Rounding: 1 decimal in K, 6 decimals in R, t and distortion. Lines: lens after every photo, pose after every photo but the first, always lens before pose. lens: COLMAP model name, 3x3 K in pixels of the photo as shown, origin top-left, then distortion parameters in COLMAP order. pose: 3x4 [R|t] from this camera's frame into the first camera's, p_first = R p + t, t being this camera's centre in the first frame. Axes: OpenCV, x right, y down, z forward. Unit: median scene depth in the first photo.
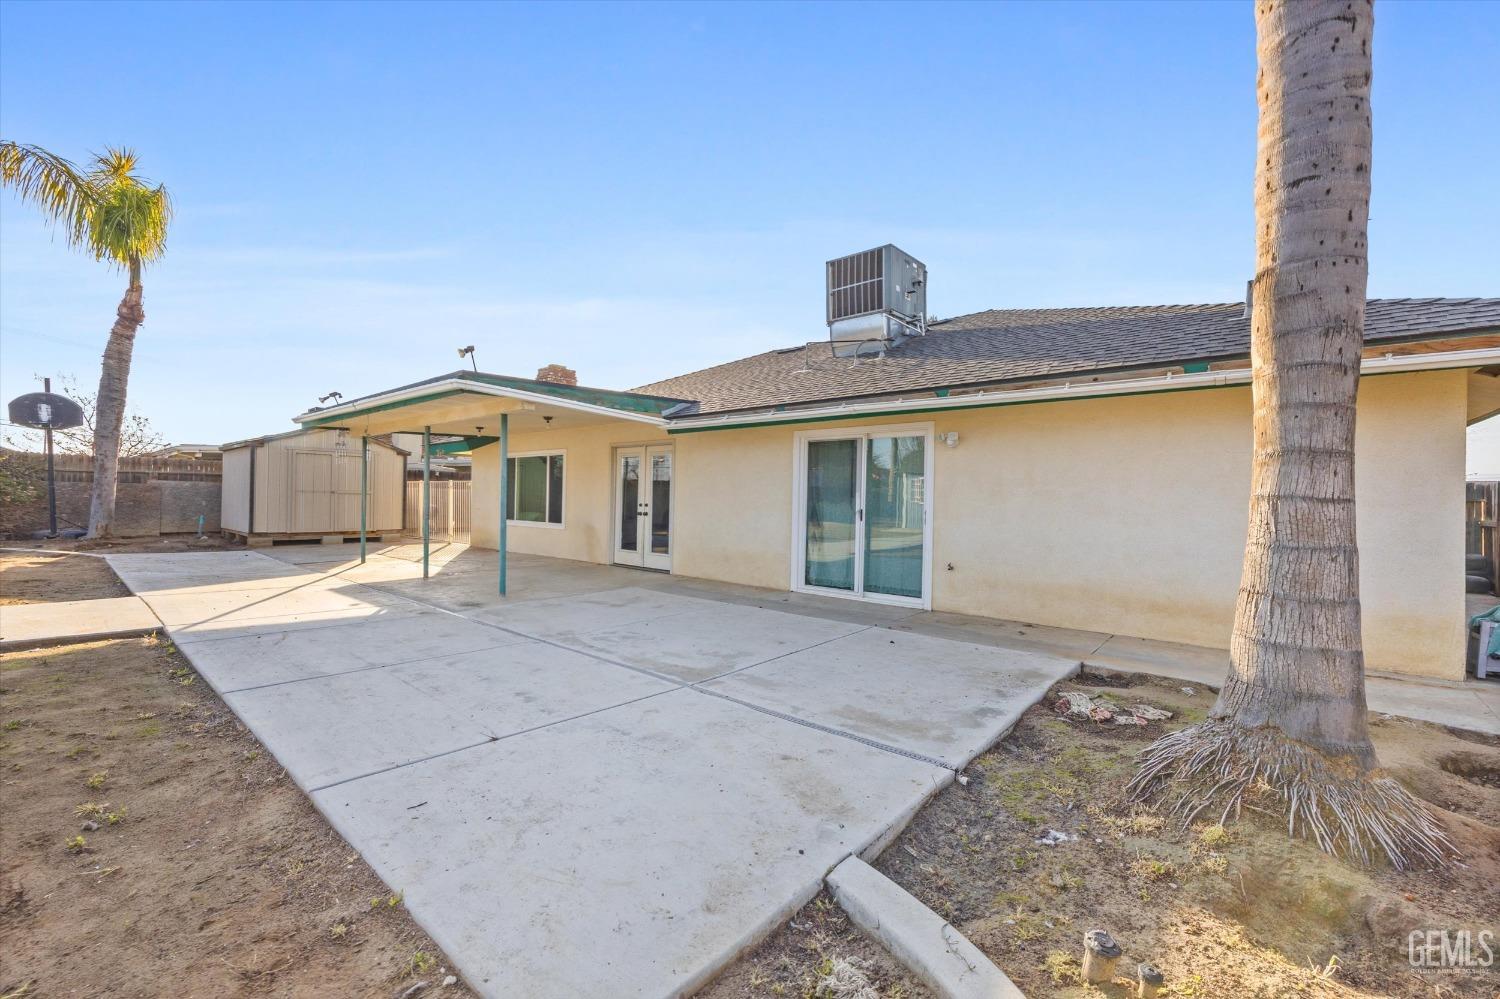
lens RADIAL K [[603.2, 0, 750.0], [0, 603.2, 499.5], [0, 0, 1]] dist [-0.001608, -0.000069]
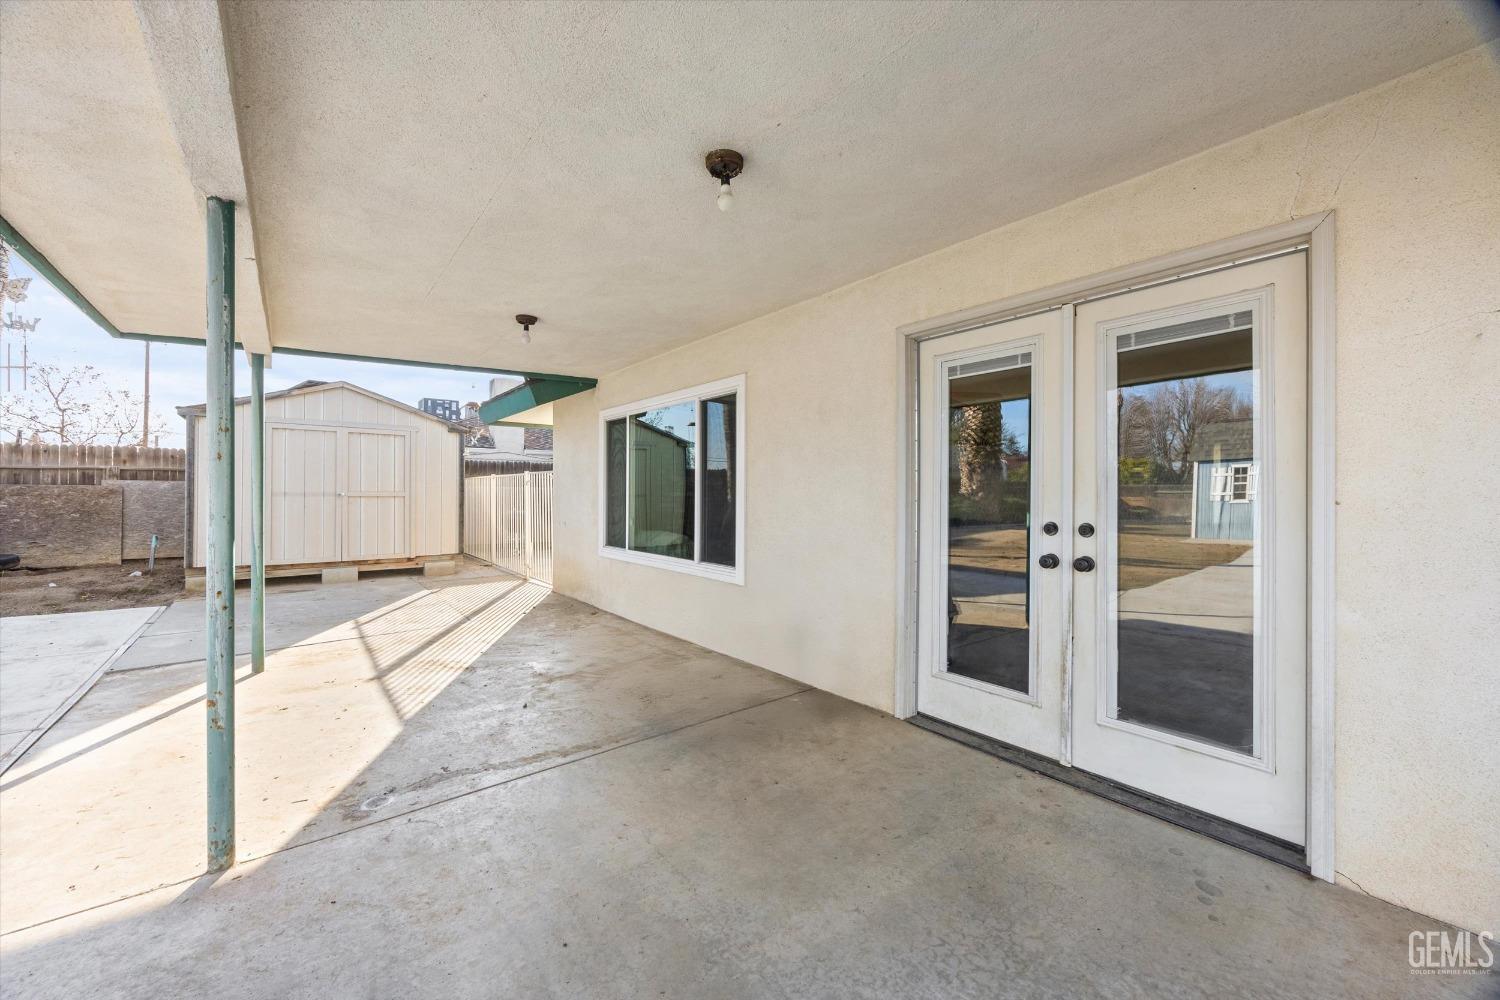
lens RADIAL K [[567.0, 0, 744.8], [0, 567.0, 498.4], [0, 0, 1]] dist [-0.006920, -0.000157]
pose [[0.981610, -0.011754, -0.190535, -0.233954], [0.012379, 0.999921, 0.002087, -0.005587], [0.190495, -0.004407, 0.981678, 0.636659]]
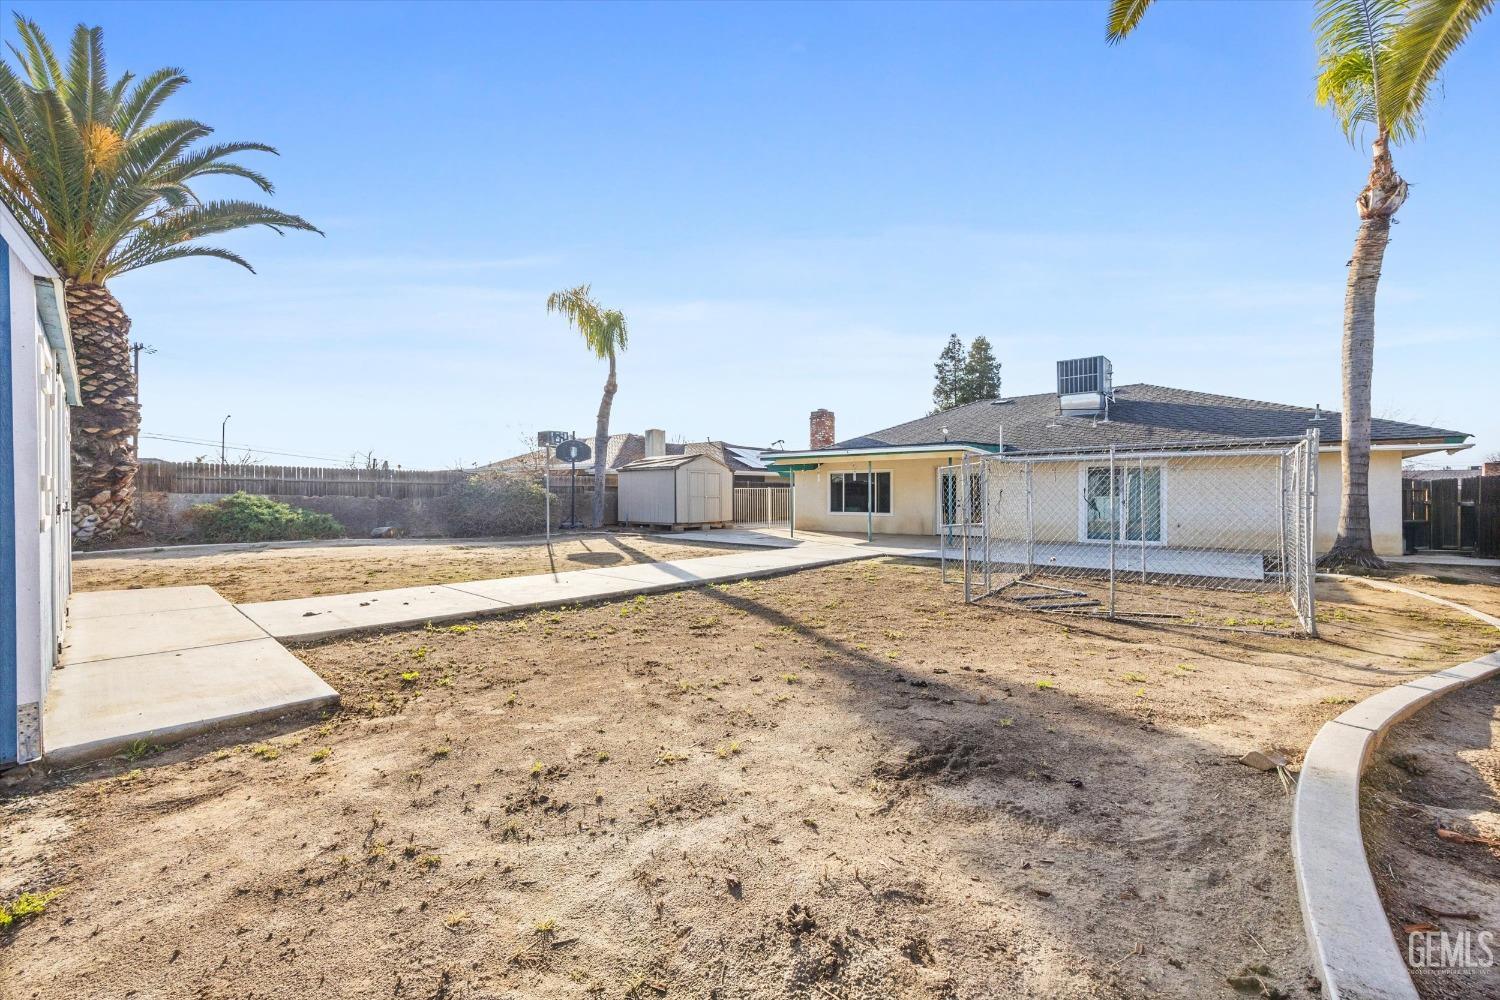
lens RADIAL K [[612.0, 0, 750.0], [0, 612.0, 500.0], [0, 0, 1]] dist [0.015806, 0.000025]
pose [[0.999365, -0.019302, 0.029964, -0.748324], [0.019062, 0.999784, 0.008290, -0.017584], [-0.030117, -0.007713, 0.999517, -0.698235]]
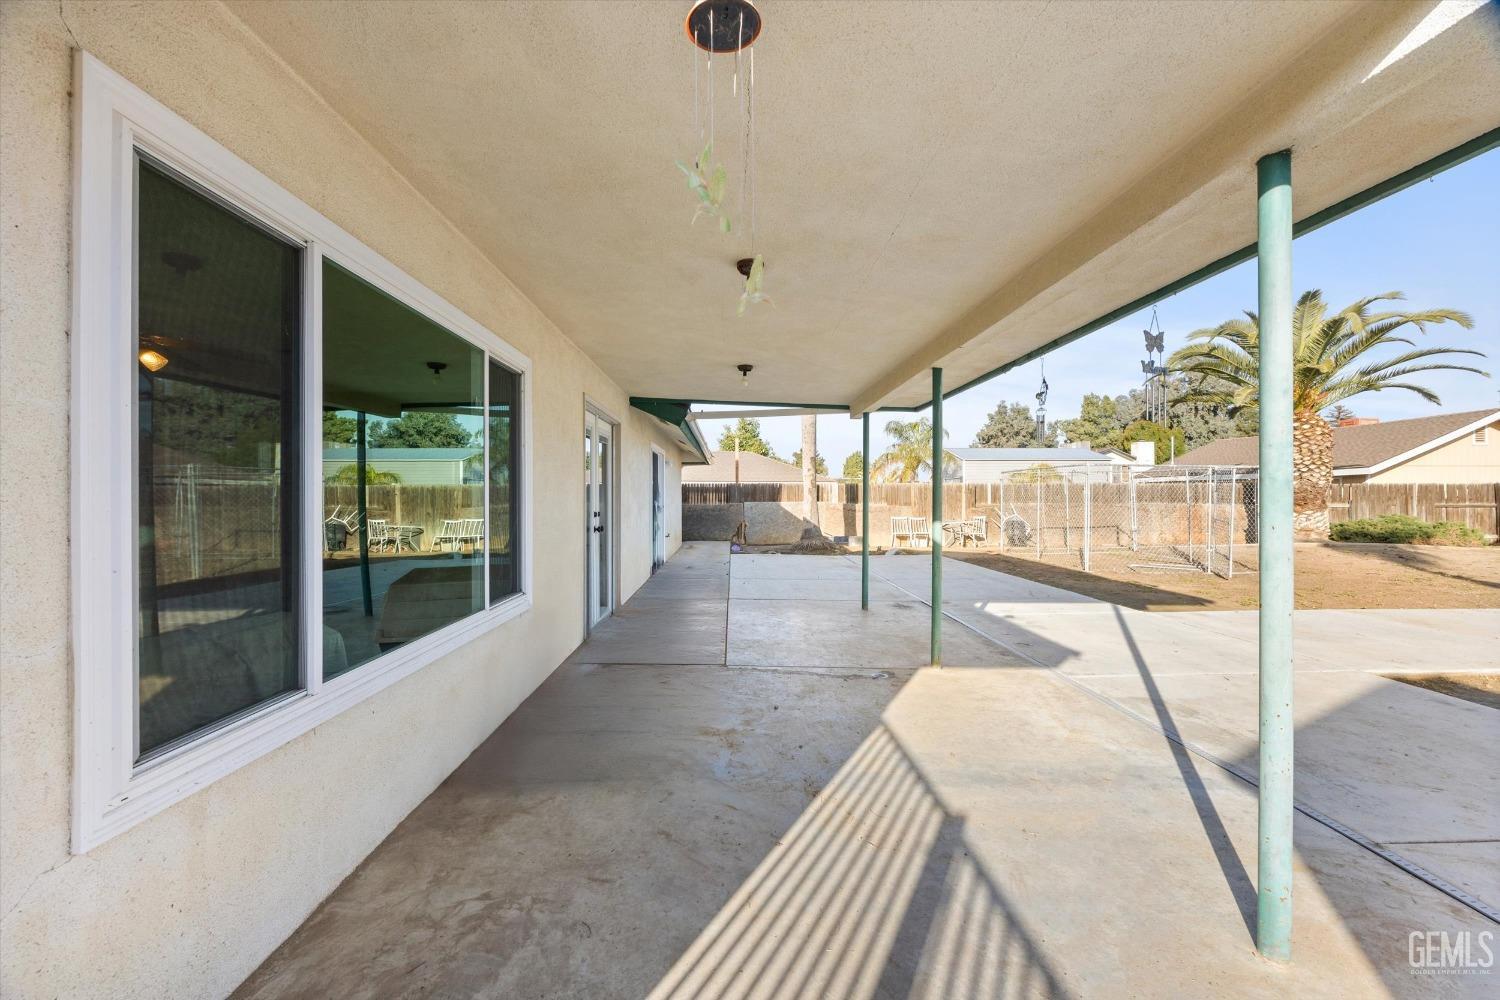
lens RADIAL K [[573.9, 0, 741.4], [0, 573.9, 499.6], [0, 0, 1]] dist [-0.001059, -0.000020]
pose [[-0.659354, -0.020430, 0.751555, -0.602910], [-0.011005, 0.999786, 0.017523, -0.014254], [-0.751752, 0.003283, -0.659438, 1.098581]]
